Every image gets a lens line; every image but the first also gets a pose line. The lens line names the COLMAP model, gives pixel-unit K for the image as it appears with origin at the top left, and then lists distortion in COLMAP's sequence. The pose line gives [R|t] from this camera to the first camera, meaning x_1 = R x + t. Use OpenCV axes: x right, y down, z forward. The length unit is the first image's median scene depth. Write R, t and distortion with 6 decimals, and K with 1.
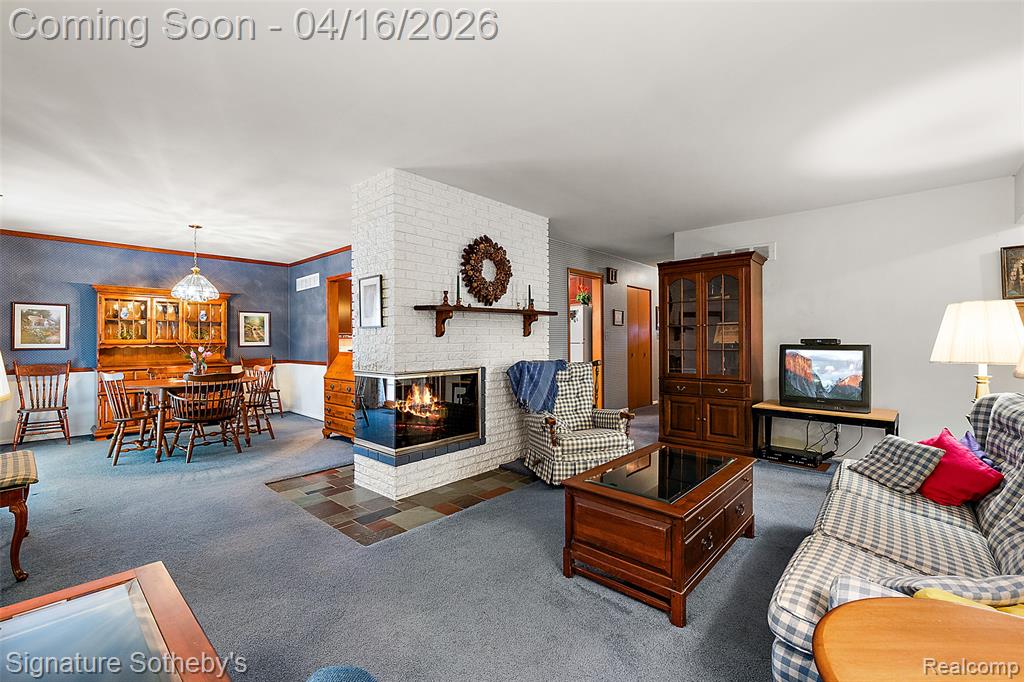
lens RADIAL K [[435.6, 0, 512.0], [0, 435.6, 341.0], [0, 0, 1]] dist [0.001345, 0.000190]
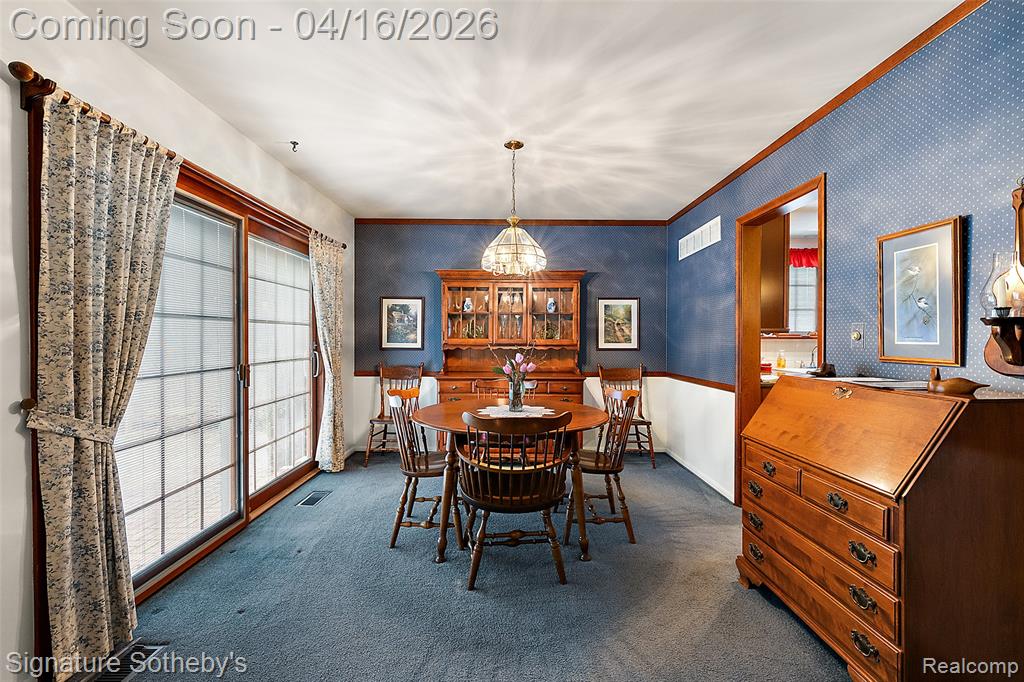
lens RADIAL K [[435.6, 0, 512.0], [0, 435.6, 341.0], [0, 0, 1]] dist [0.001345, 0.000190]
pose [[0.683194, 0.012767, -0.730125, -0.232076], [-0.008559, 0.999918, 0.009477, -0.006518], [0.730187, -0.000226, 0.683247, 0.461772]]
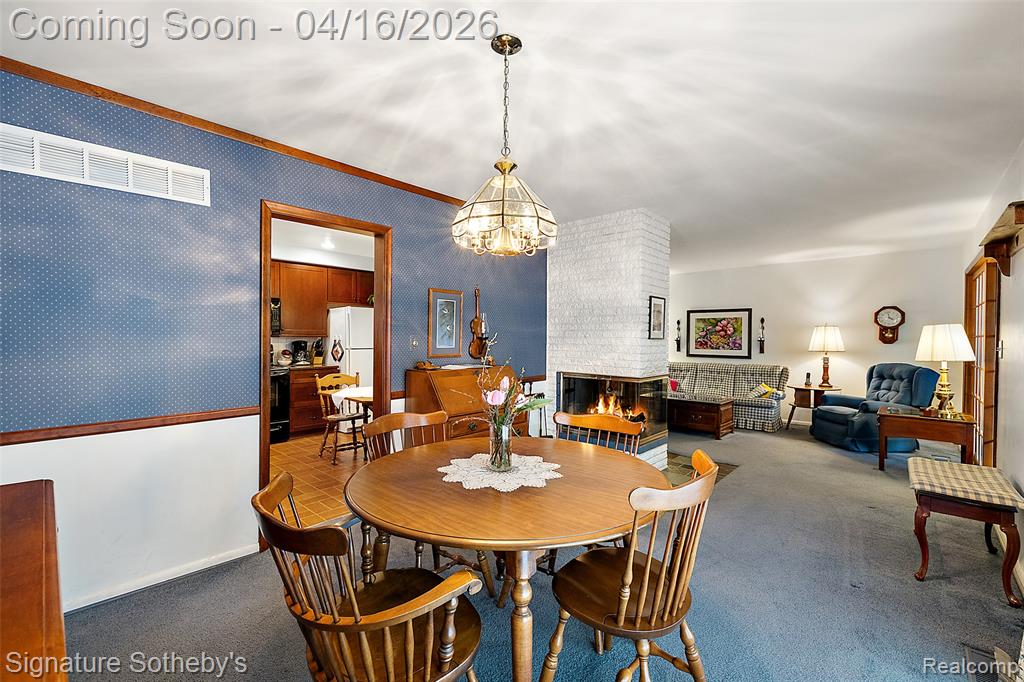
lens RADIAL K [[435.6, 0, 512.0], [0, 435.6, 341.0], [0, 0, 1]] dist [0.001345, 0.000190]
pose [[0.002295, 0.001128, 0.999997, -0.830506], [-0.000636, 0.999999, -0.001126, -0.012000], [-0.999997, -0.000633, 0.002296, 0.759263]]
